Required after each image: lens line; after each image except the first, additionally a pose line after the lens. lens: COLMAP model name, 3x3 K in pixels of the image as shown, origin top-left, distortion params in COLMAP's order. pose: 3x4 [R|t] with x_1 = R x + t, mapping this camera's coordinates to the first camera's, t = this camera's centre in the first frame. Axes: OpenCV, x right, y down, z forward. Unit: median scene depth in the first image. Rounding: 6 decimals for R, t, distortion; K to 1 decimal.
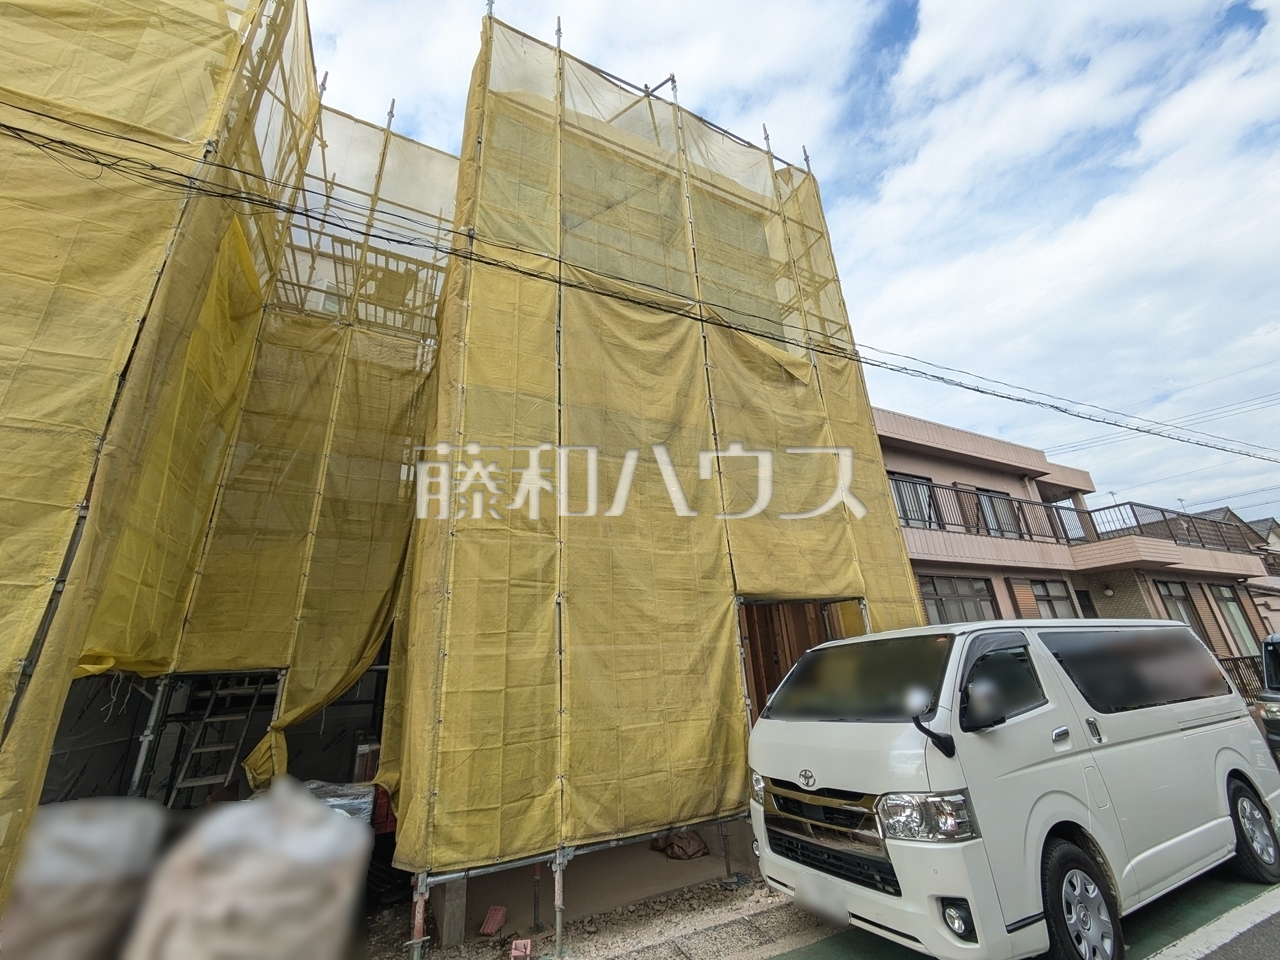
lens RADIAL K [[506.7, 0, 640.0], [0, 506.7, 480.0], [0, 0, 1]] dist [-0.002694, 0.004284]
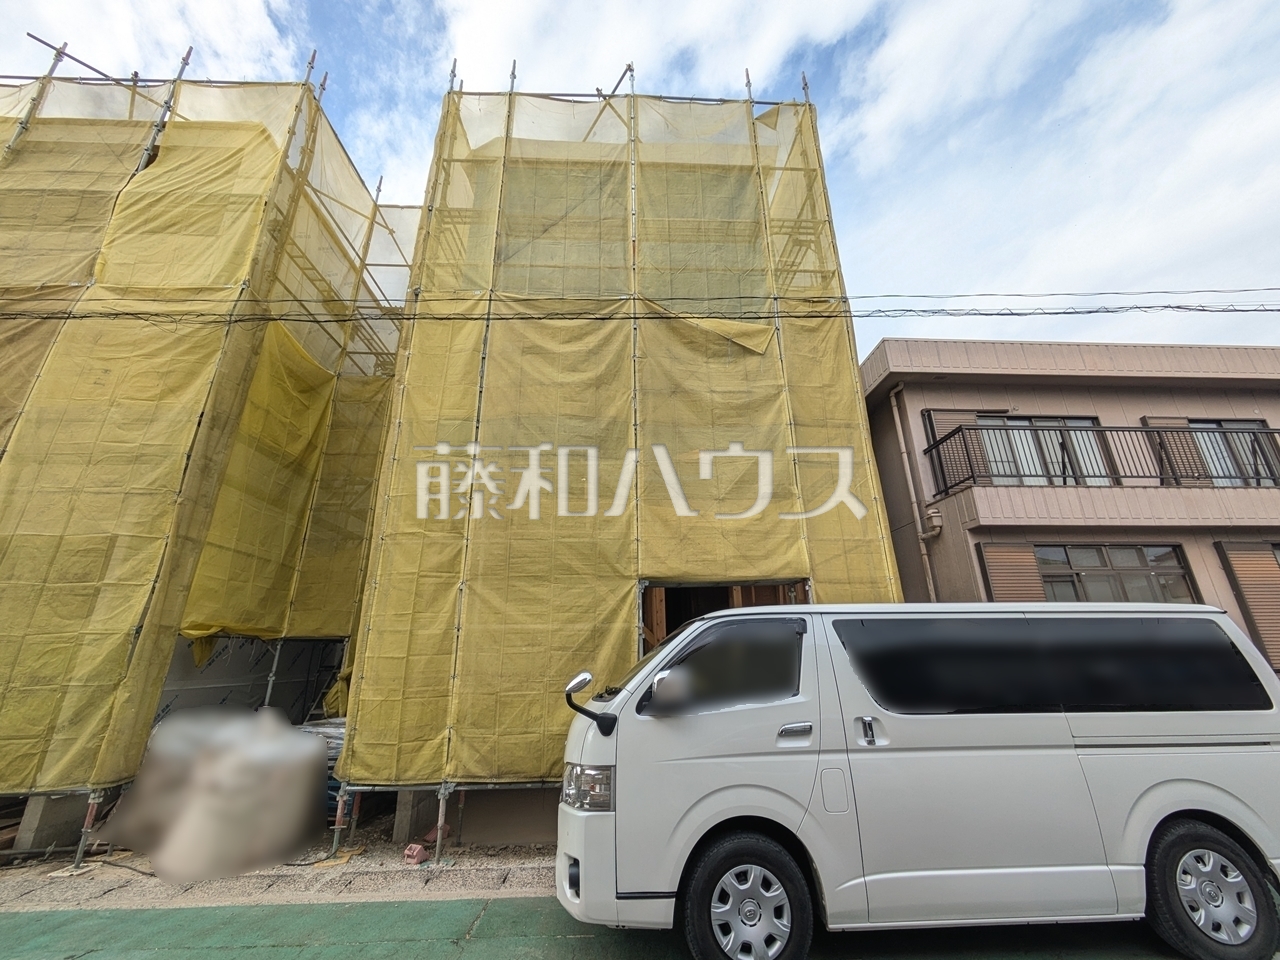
lens RADIAL K [[508.4, 0, 640.0], [0, 508.4, 480.0], [0, 0, 1]] dist [0.004734, -0.000415]
pose [[0.915235, -0.093156, -0.392003, 0.685069], [0.109317, 0.993824, 0.019057, 0.003737], [0.387807, -0.060294, 0.919767, 0.050175]]
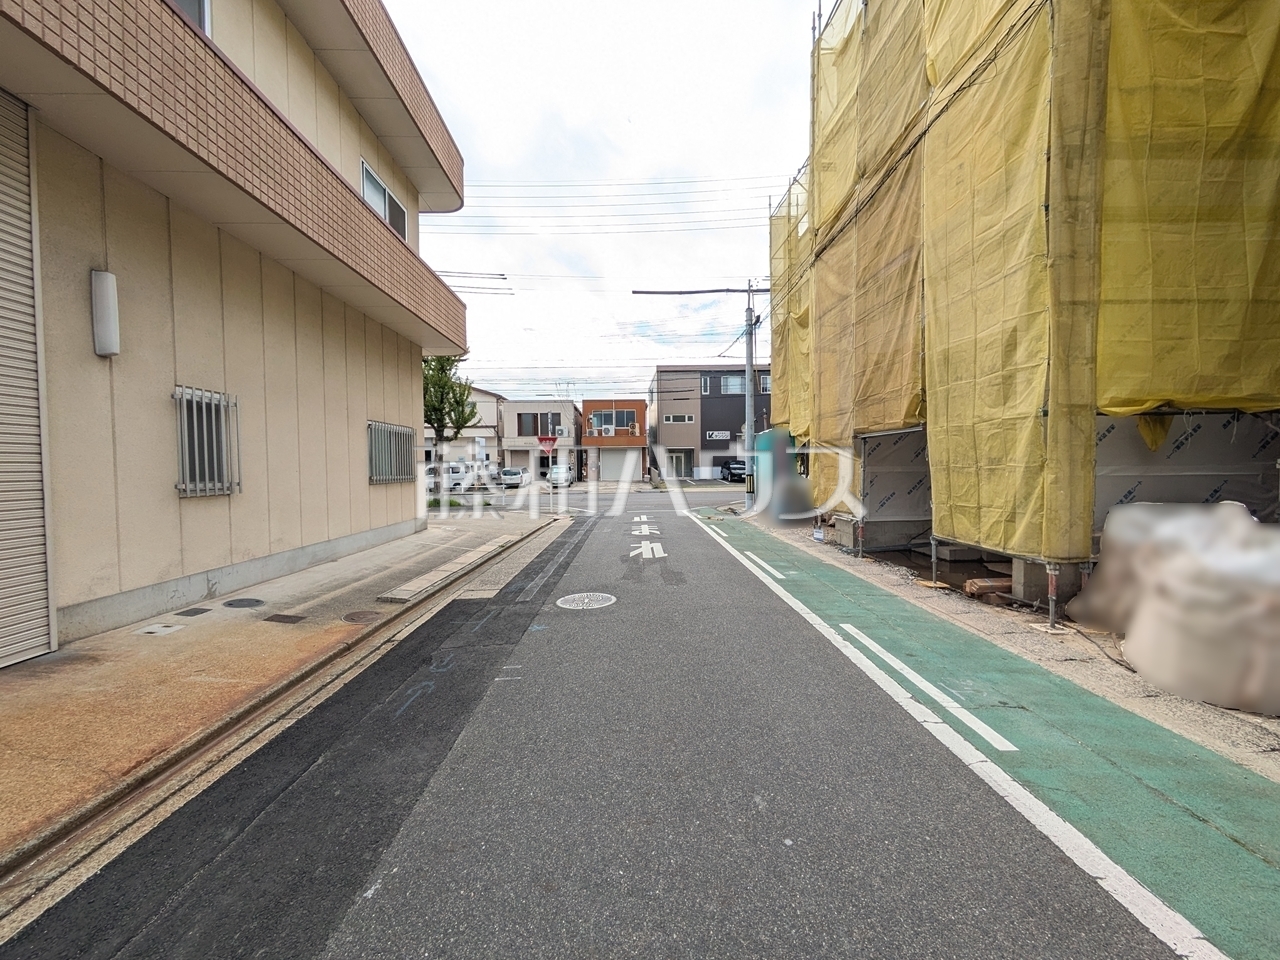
lens RADIAL K [[505.4, 0, 640.0], [0, 505.4, 480.0], [0, 0, 1]] dist [0.007038, 0.000087]
pose [[-0.409109, 0.085388, -0.908482, 0.502193], [0.356391, 0.931486, -0.072940, 0.137065], [0.840009, -0.353615, -0.411510, 0.305808]]
